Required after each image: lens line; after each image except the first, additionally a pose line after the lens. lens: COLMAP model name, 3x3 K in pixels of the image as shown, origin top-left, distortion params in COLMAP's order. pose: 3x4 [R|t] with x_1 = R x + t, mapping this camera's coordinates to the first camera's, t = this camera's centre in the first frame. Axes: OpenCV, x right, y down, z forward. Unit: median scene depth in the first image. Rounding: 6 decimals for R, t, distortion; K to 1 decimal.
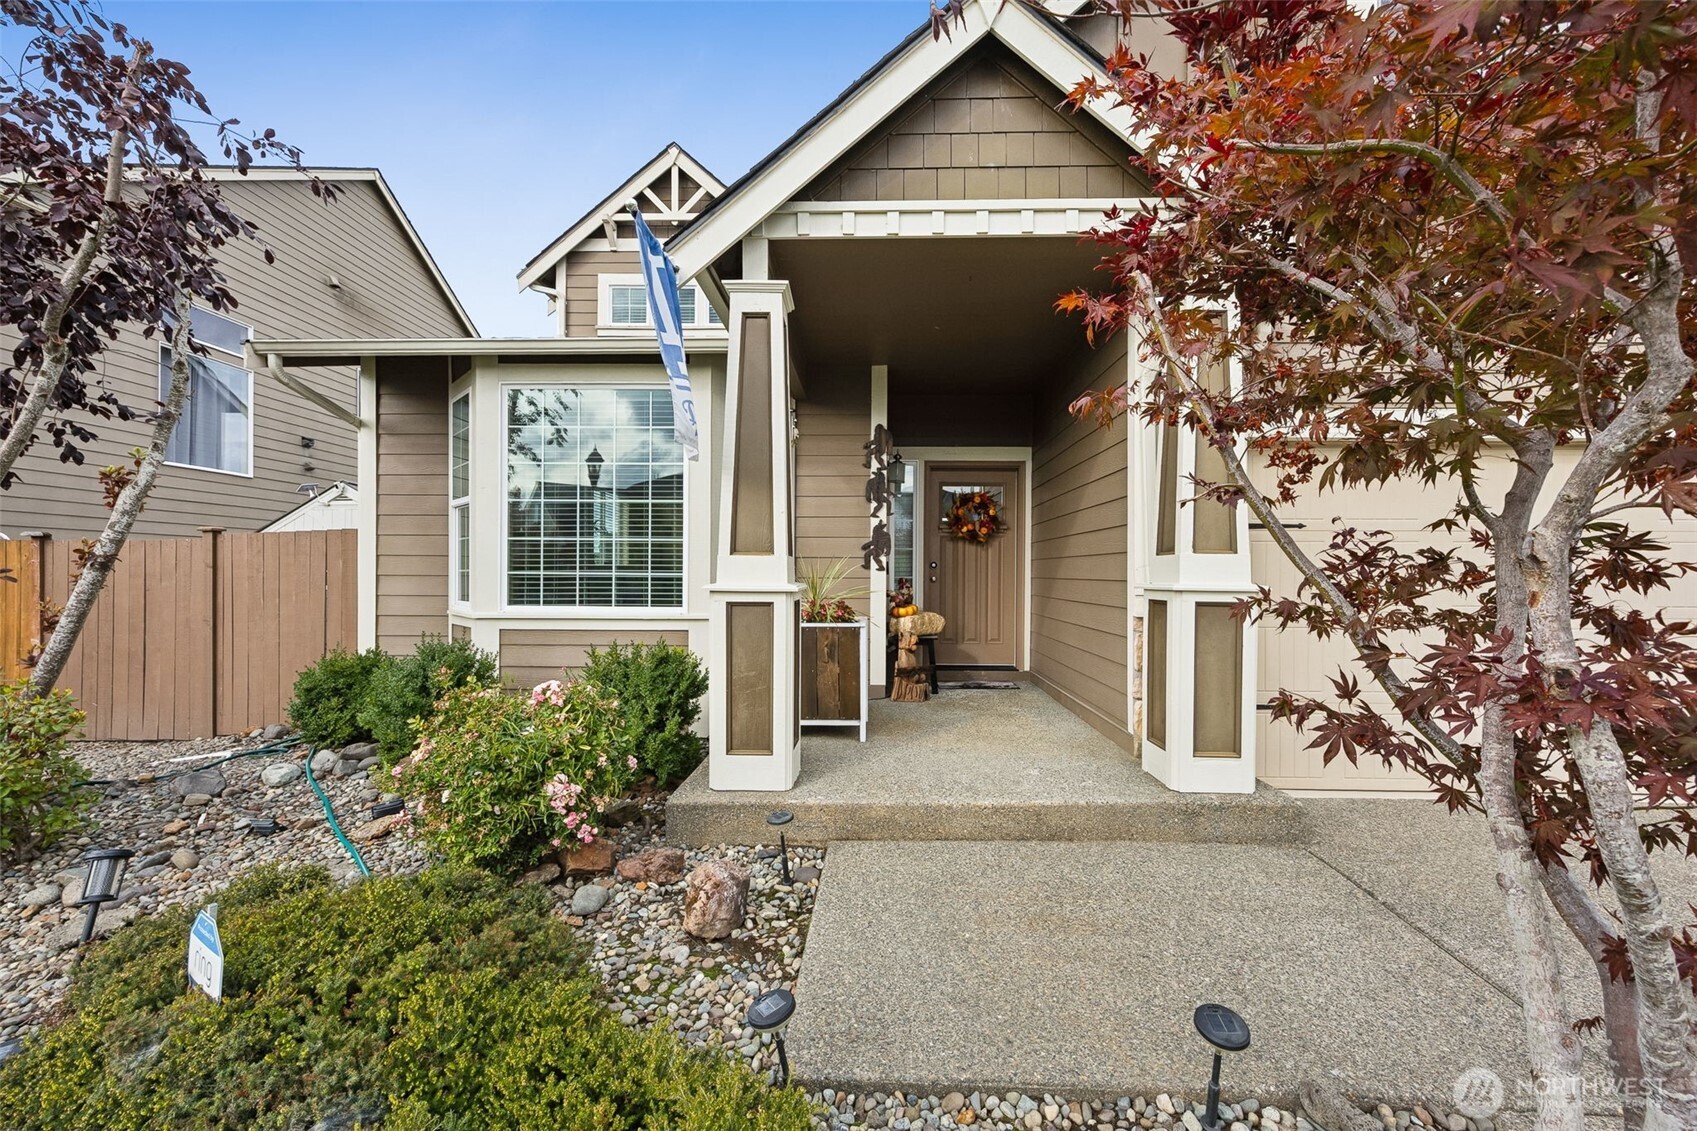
lens RADIAL K [[653.6, 0, 863.2], [0, 653.6, 574.5], [0, 0, 1]] dist [-0.000363, -0.000893]
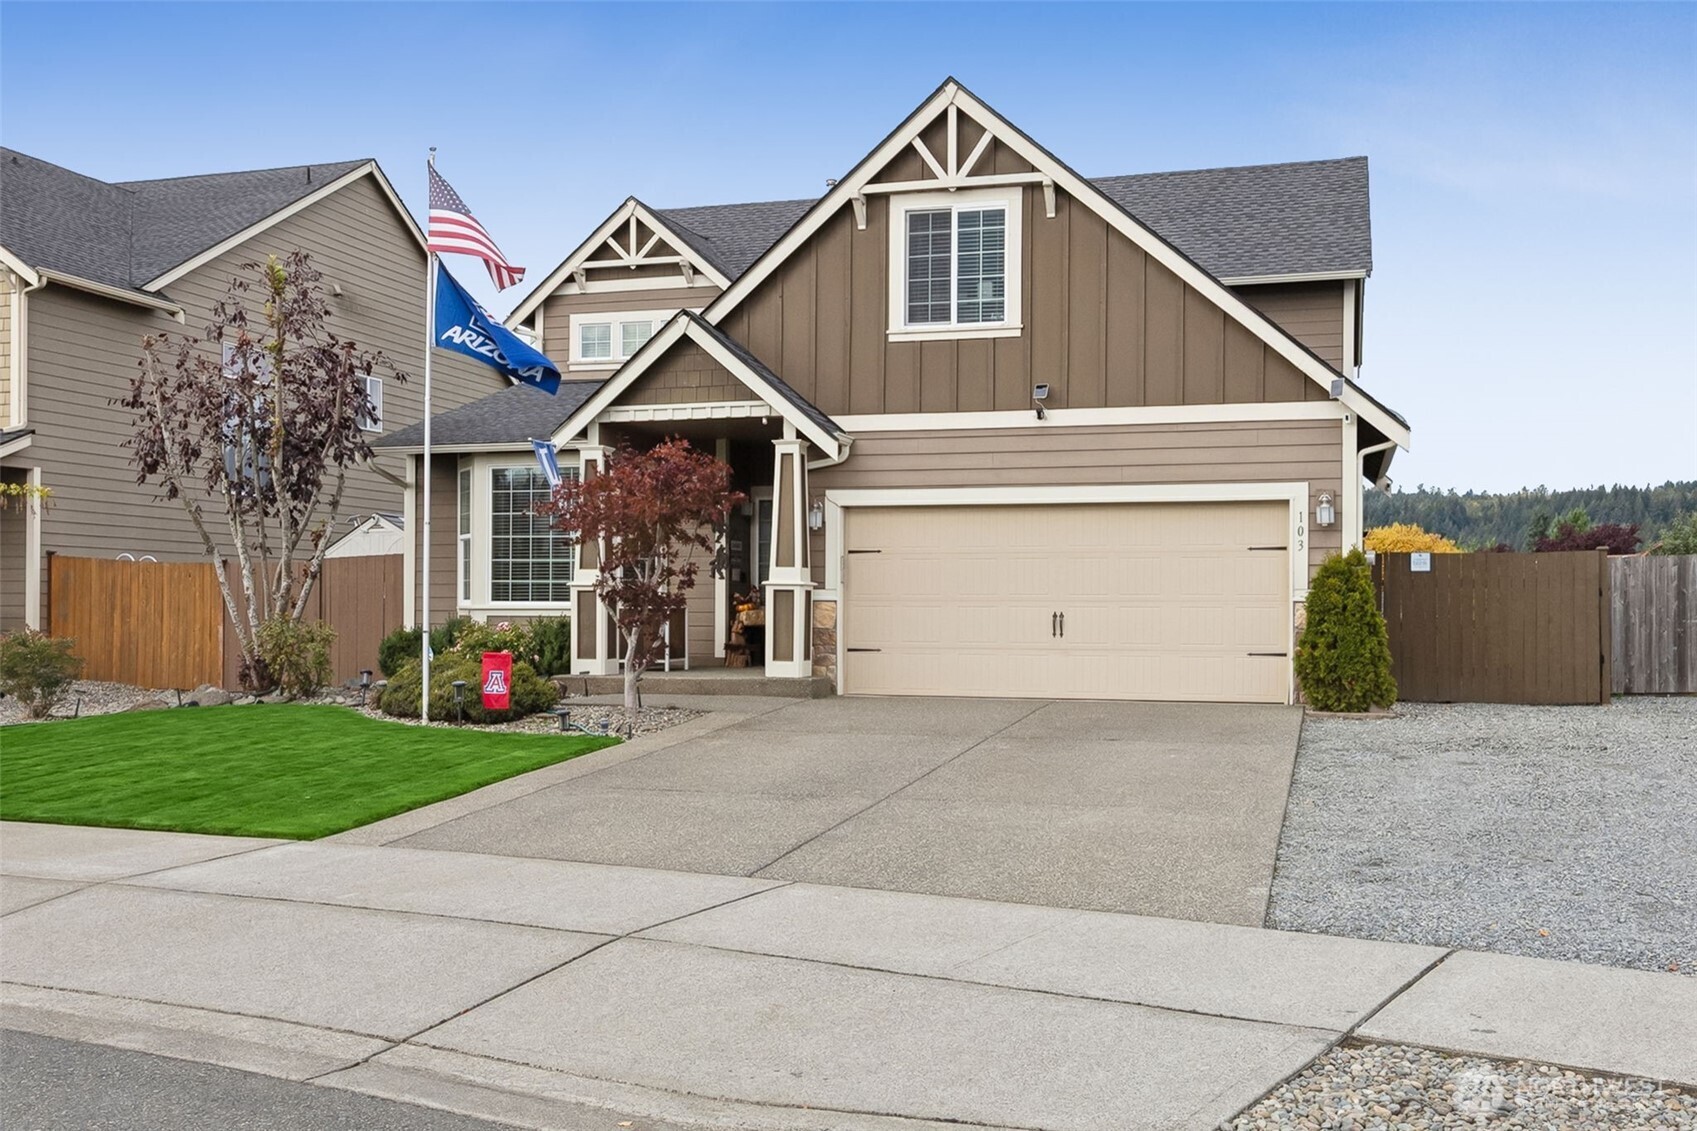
lens RADIAL K [[1451.7, 0, 841.0], [0, 1451.7, 576.4], [0, 0, 1]] dist [0.010982, -0.012514]
pose [[0.962655, -0.006782, -0.270646, 1.166706], [0.000703, 0.999745, -0.022551, 0.061866], [0.270730, 0.021519, 0.962415, -2.057989]]
